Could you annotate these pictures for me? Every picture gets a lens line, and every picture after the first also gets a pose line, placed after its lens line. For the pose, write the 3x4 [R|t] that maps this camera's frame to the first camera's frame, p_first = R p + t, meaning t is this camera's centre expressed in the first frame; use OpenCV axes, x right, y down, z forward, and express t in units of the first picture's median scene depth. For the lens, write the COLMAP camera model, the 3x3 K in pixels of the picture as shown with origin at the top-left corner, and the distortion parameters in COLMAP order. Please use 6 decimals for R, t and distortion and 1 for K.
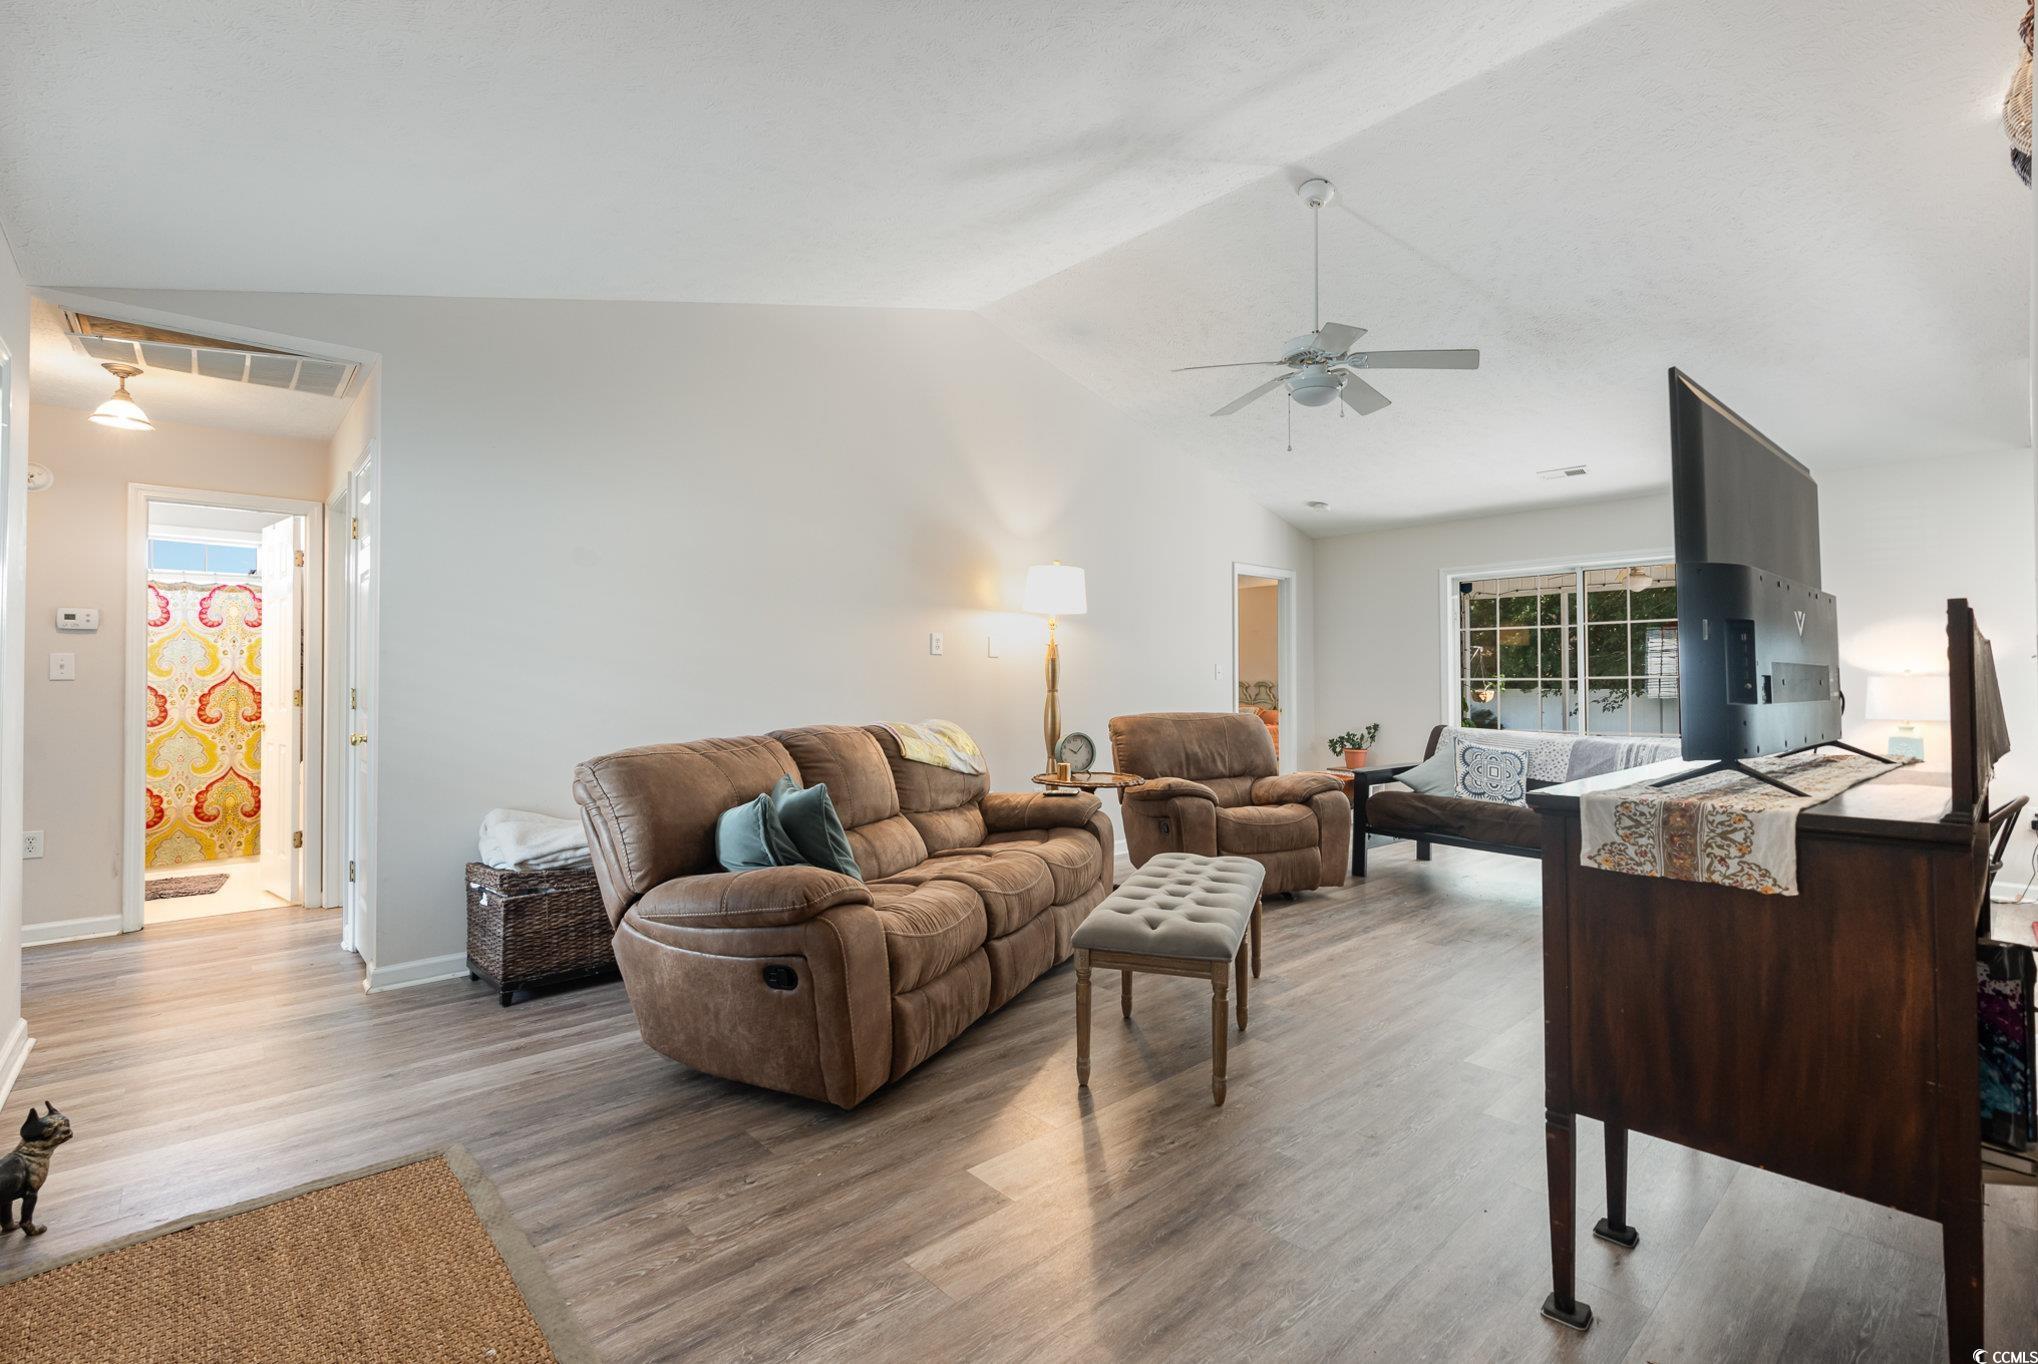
lens RADIAL K [[939.4, 0, 1026.9], [0, 939.4, 682.6], [0, 0, 1]] dist [-0.003761, -0.000570]
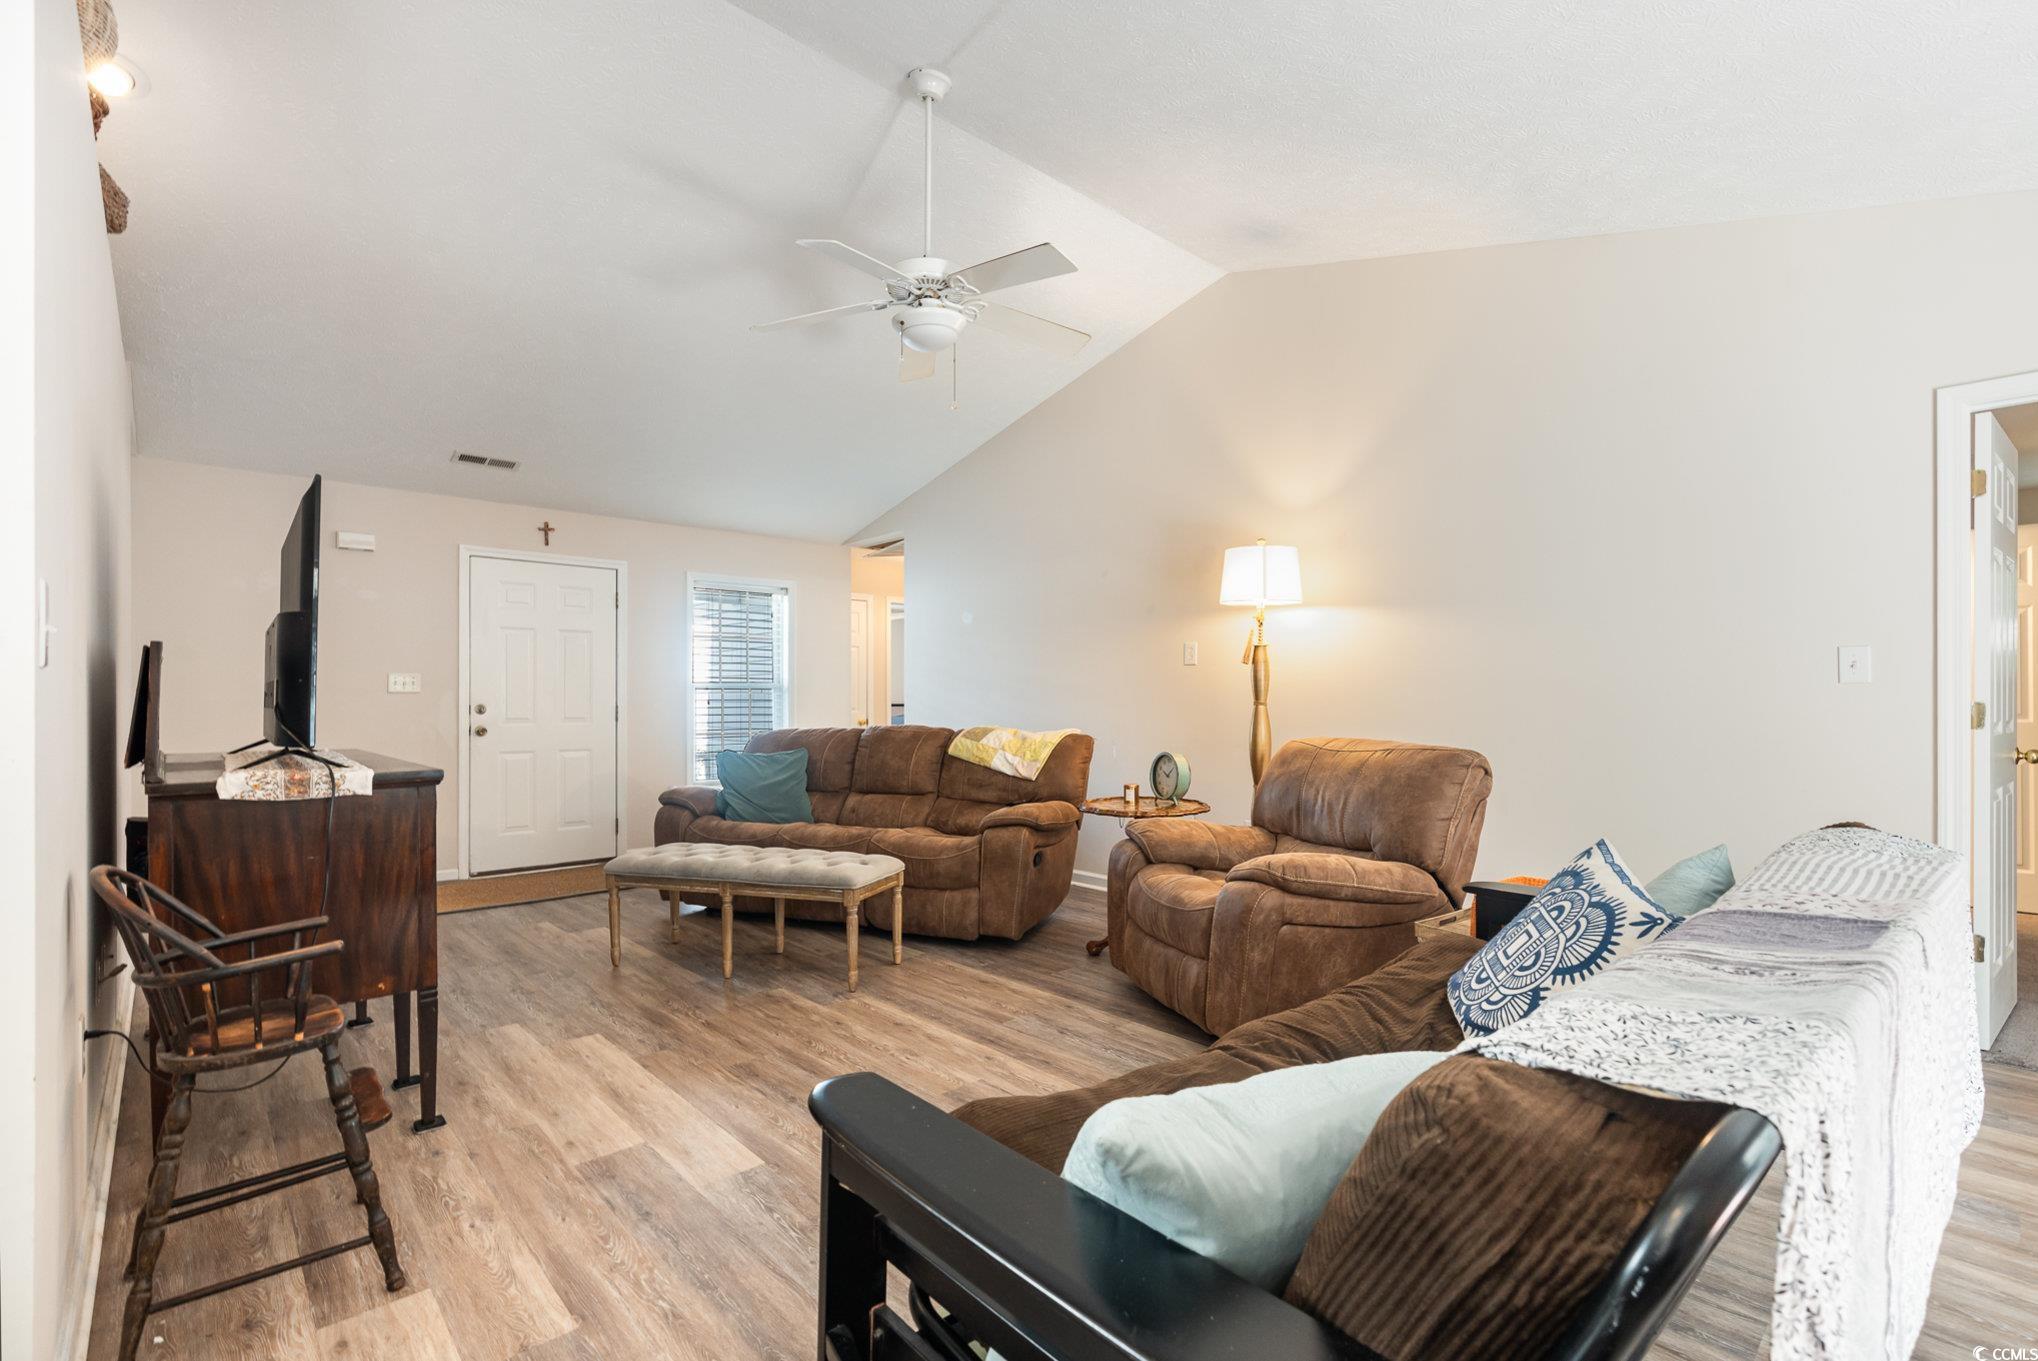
lens RADIAL K [[939.4, 0, 1026.9], [0, 939.4, 681.1], [0, 0, 1]] dist [-0.003761, -0.000570]
pose [[-0.010933, -0.012969, -0.999856, 1.195277], [0.003566, 0.999909, -0.013008, -0.000793], [0.999934, -0.003708, -0.010886, 1.152312]]
